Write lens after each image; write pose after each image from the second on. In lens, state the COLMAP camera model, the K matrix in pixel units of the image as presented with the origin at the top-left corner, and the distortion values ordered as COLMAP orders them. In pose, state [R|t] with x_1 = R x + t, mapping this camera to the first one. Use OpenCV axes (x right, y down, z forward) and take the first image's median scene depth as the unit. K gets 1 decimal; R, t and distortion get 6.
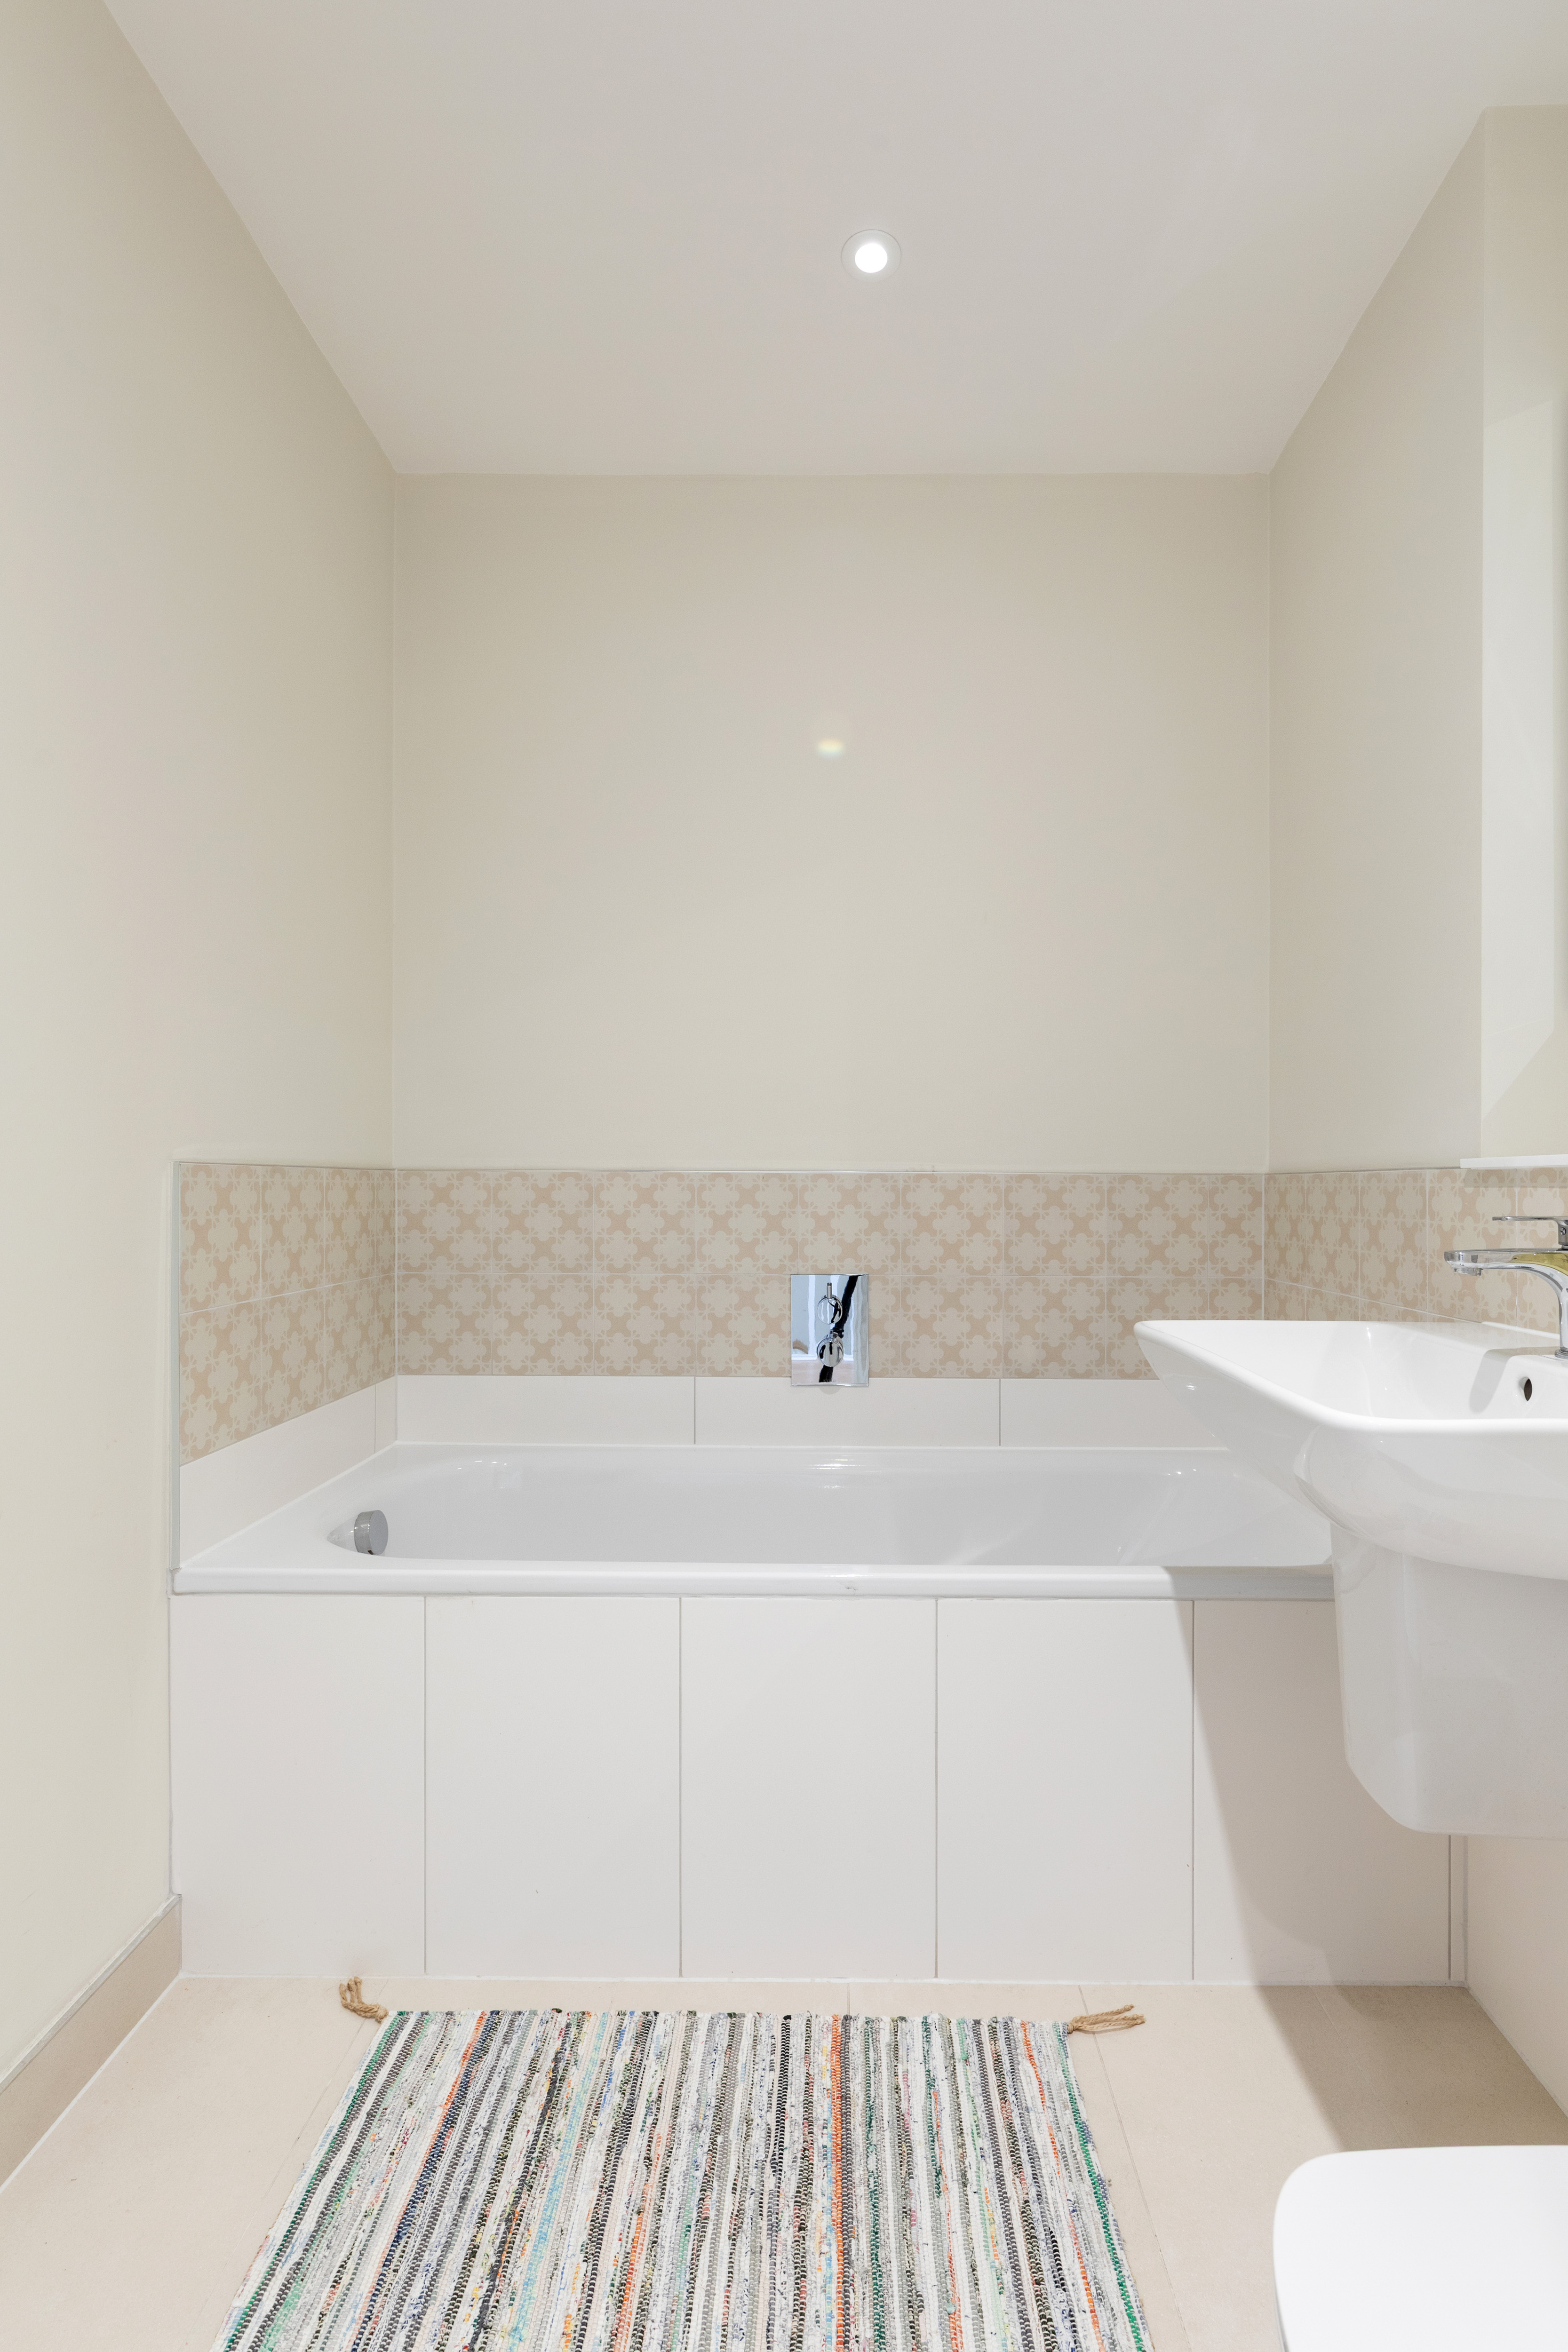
lens RADIAL K [[1203.8, 0, 789.9], [0, 1203.8, 1183.5], [0, 0, 1]] dist [0.004358, 0.000422]
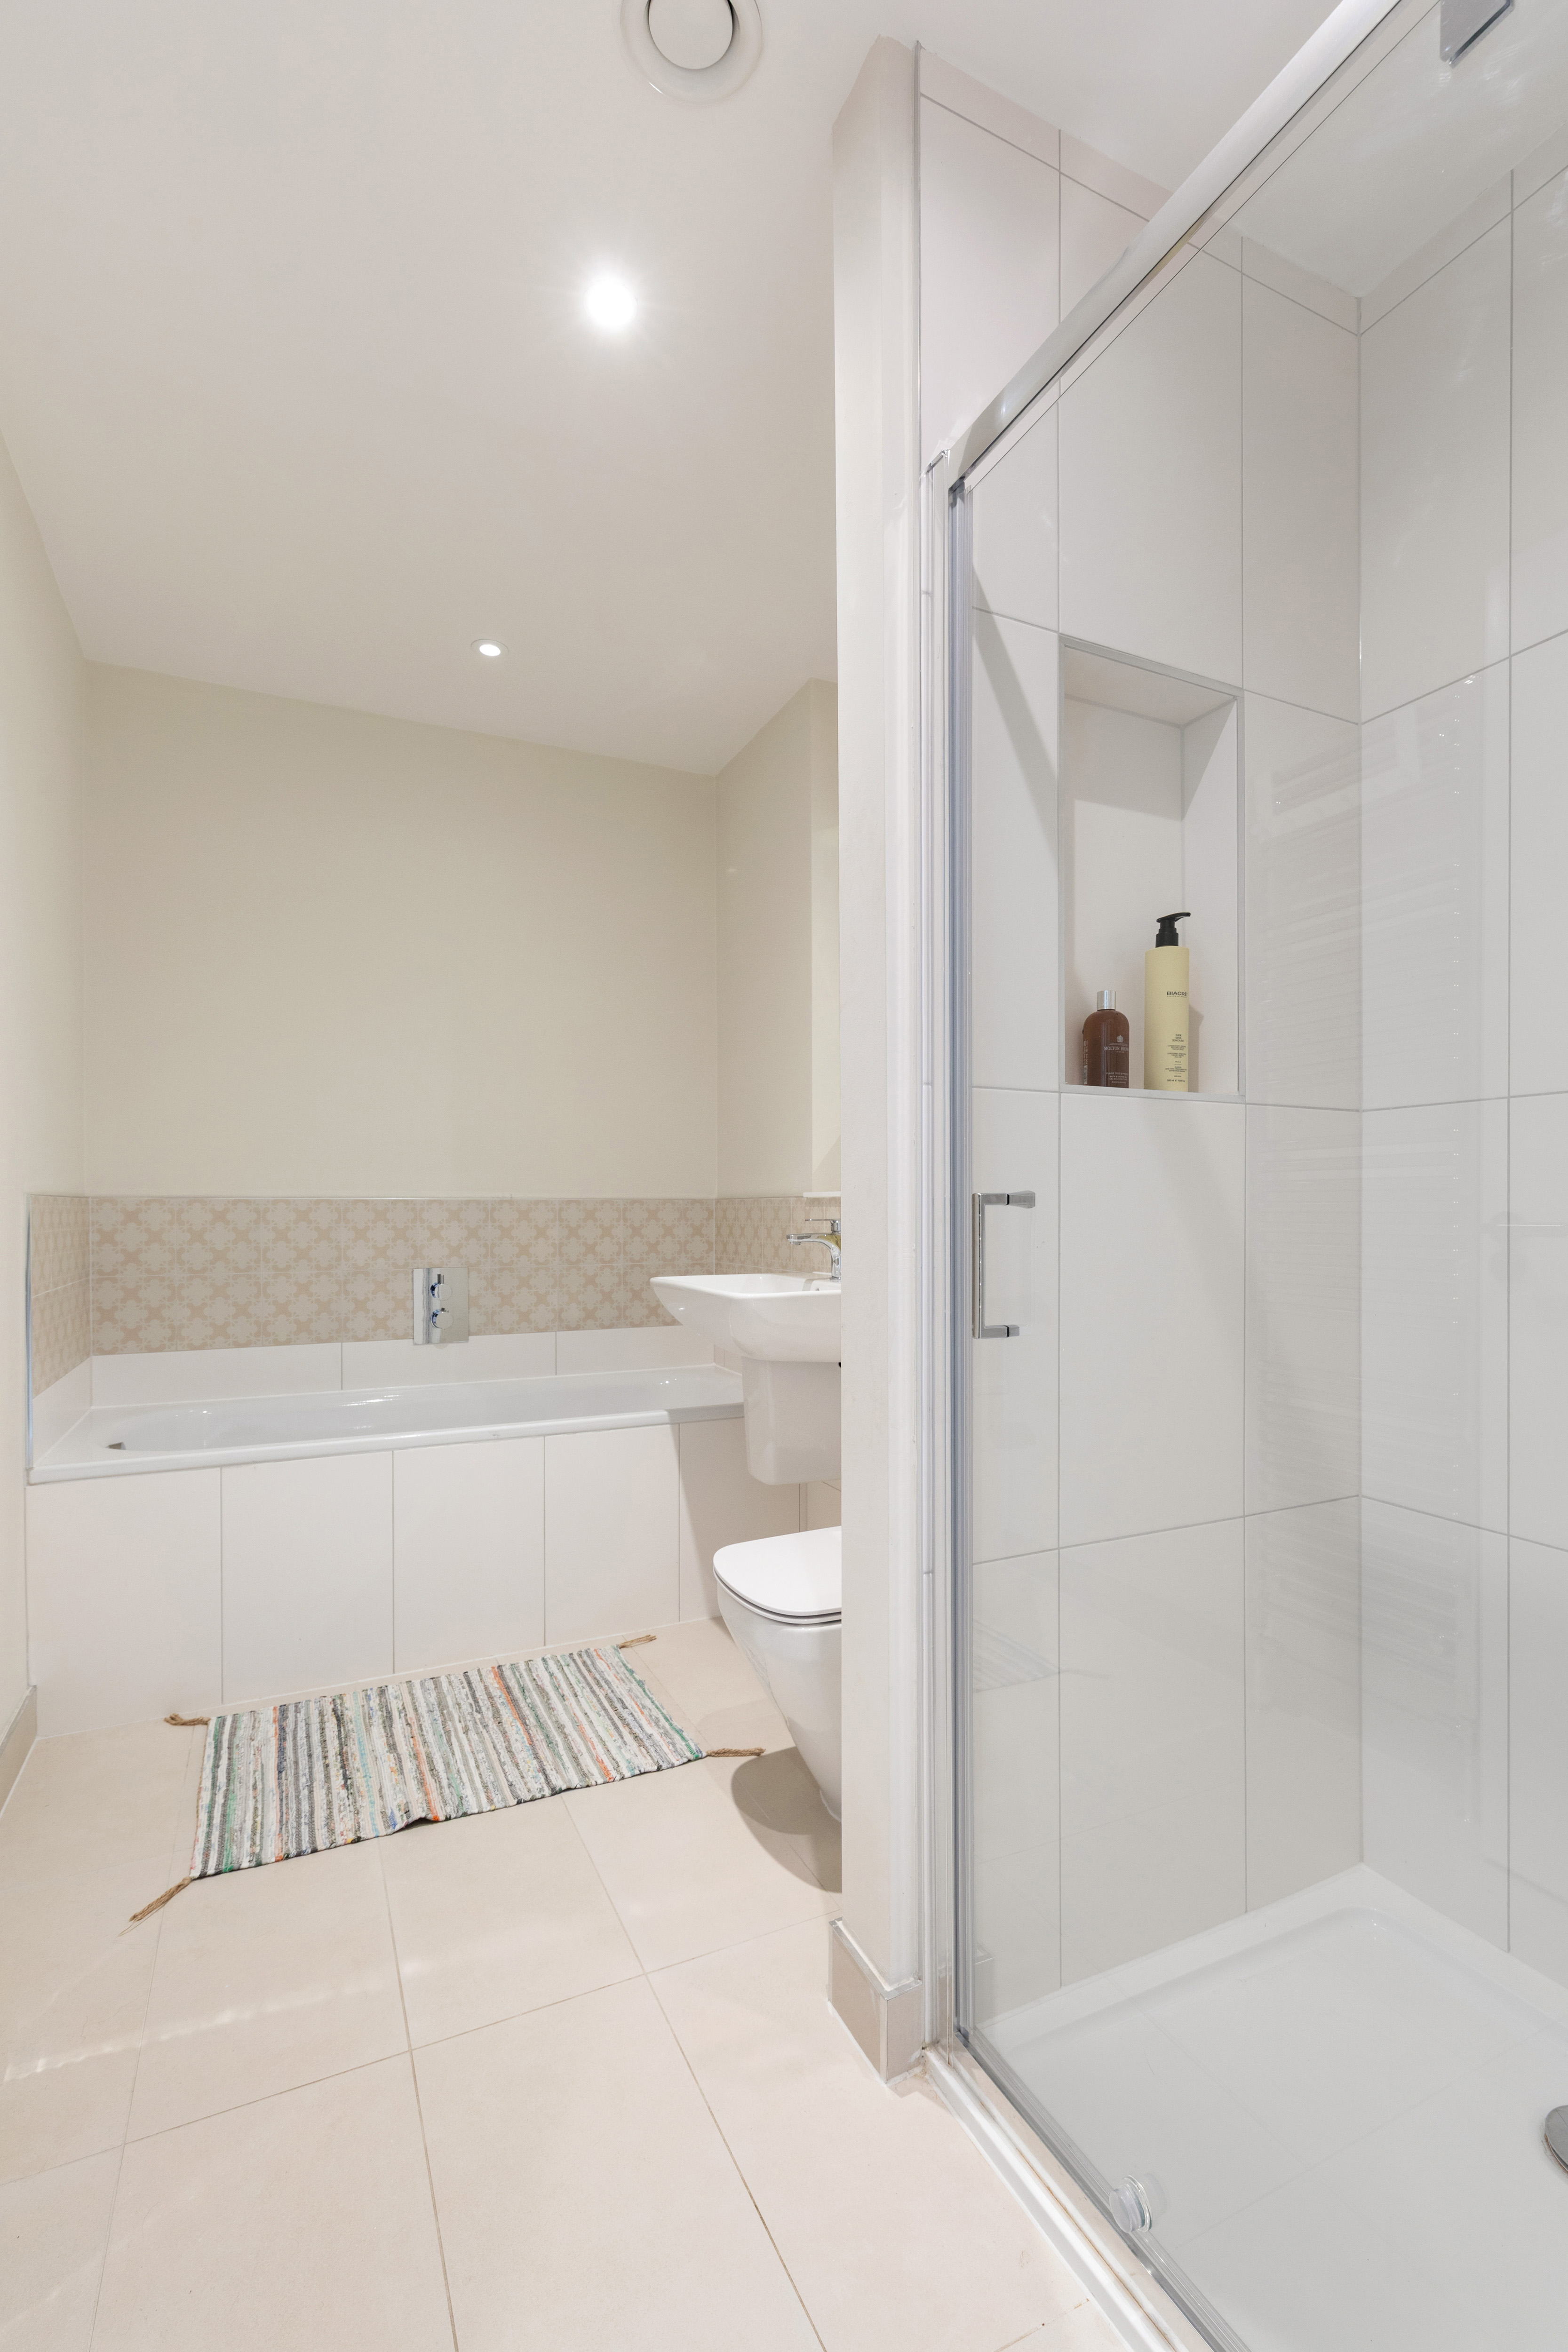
lens RADIAL K [[1083.7, 0, 785.8], [0, 1083.7, 1194.1], [0, 0, 1]] dist [0.009713, -0.001247]
pose [[0.906230, -0.001083, 0.422784, -0.153913], [0.005254, 0.999948, -0.008699, -0.001225], [-0.422752, 0.010105, 0.906189, -0.408802]]
